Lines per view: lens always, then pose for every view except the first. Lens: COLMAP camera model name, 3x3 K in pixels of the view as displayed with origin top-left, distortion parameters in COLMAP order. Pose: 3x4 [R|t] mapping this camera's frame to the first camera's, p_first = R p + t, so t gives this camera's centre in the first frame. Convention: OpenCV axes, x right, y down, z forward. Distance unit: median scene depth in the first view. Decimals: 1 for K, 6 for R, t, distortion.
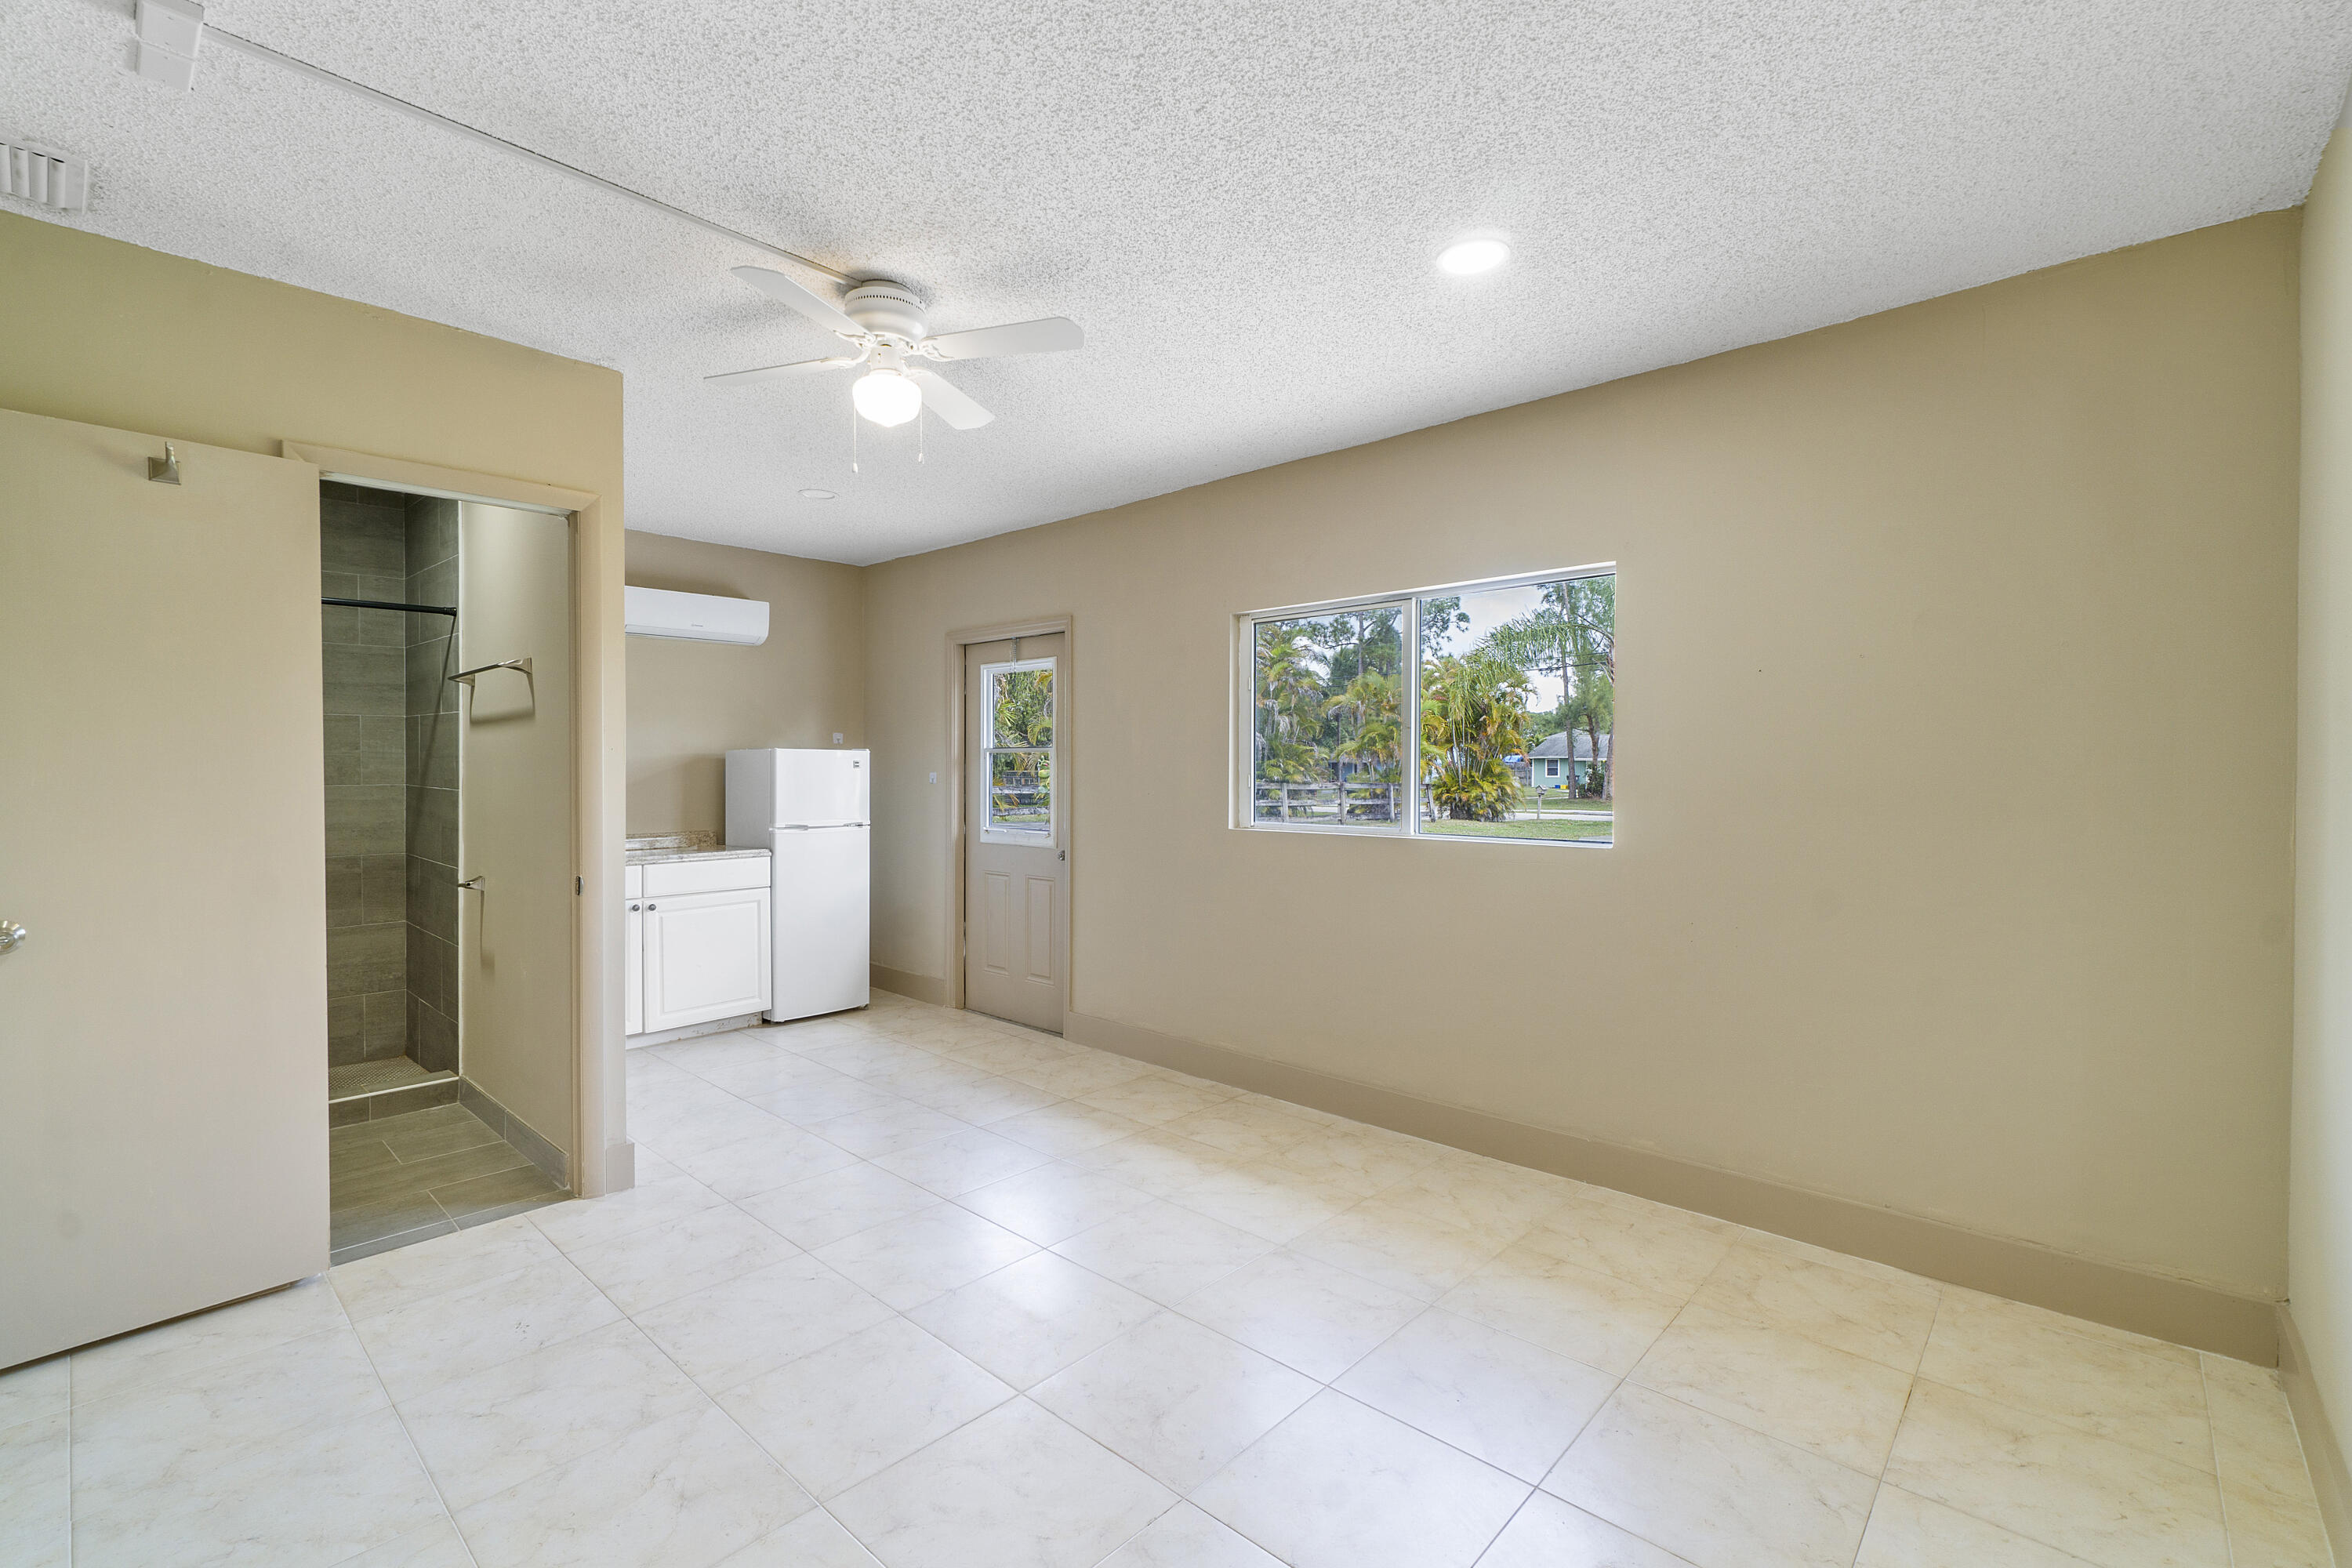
lens RADIAL K [[1016.5, 0, 1176.3], [0, 1016.5, 771.2], [0, 0, 1]] dist [-0.002284, 0.000616]
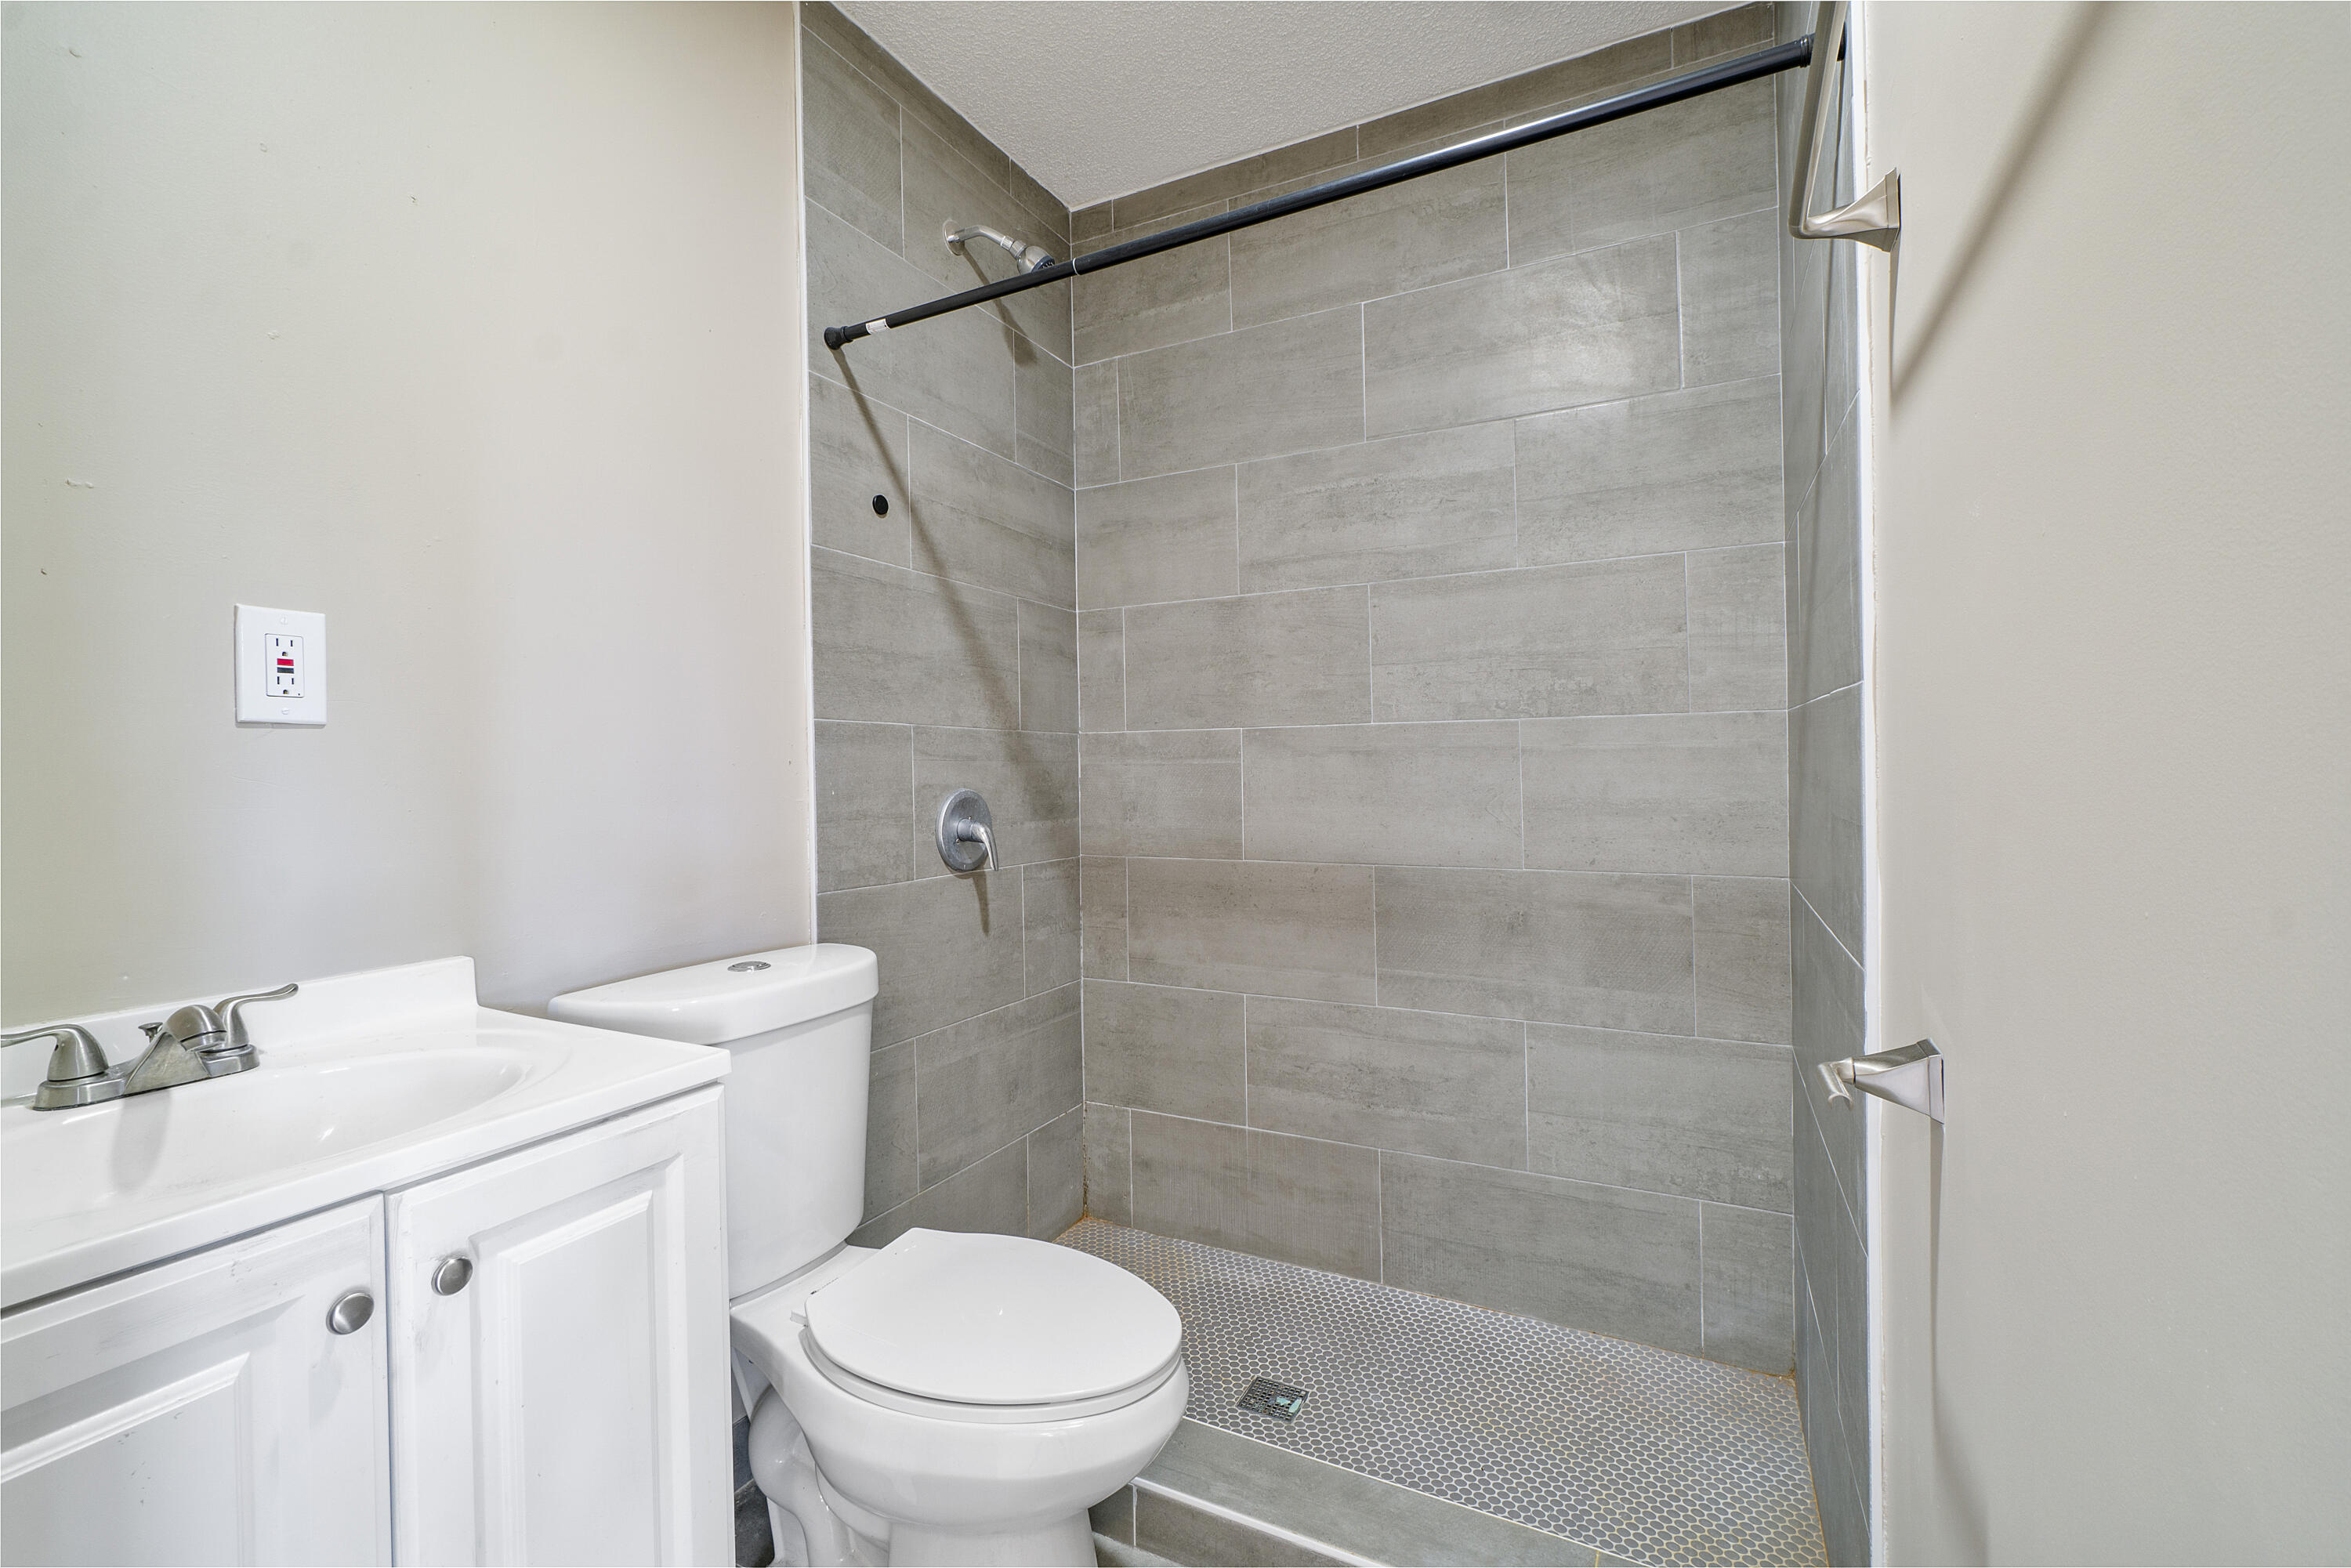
lens RADIAL K [[1016.0, 0, 1176.9], [0, 1016.0, 772.1], [0, 0, 1]] dist [-0.002284, 0.000616]
pose [[0.263025, -0.004990, -0.964776, -0.432618], [0.008966, 0.999956, -0.002728, 0.037016], [0.964747, -0.007933, 0.263058, 0.659831]]
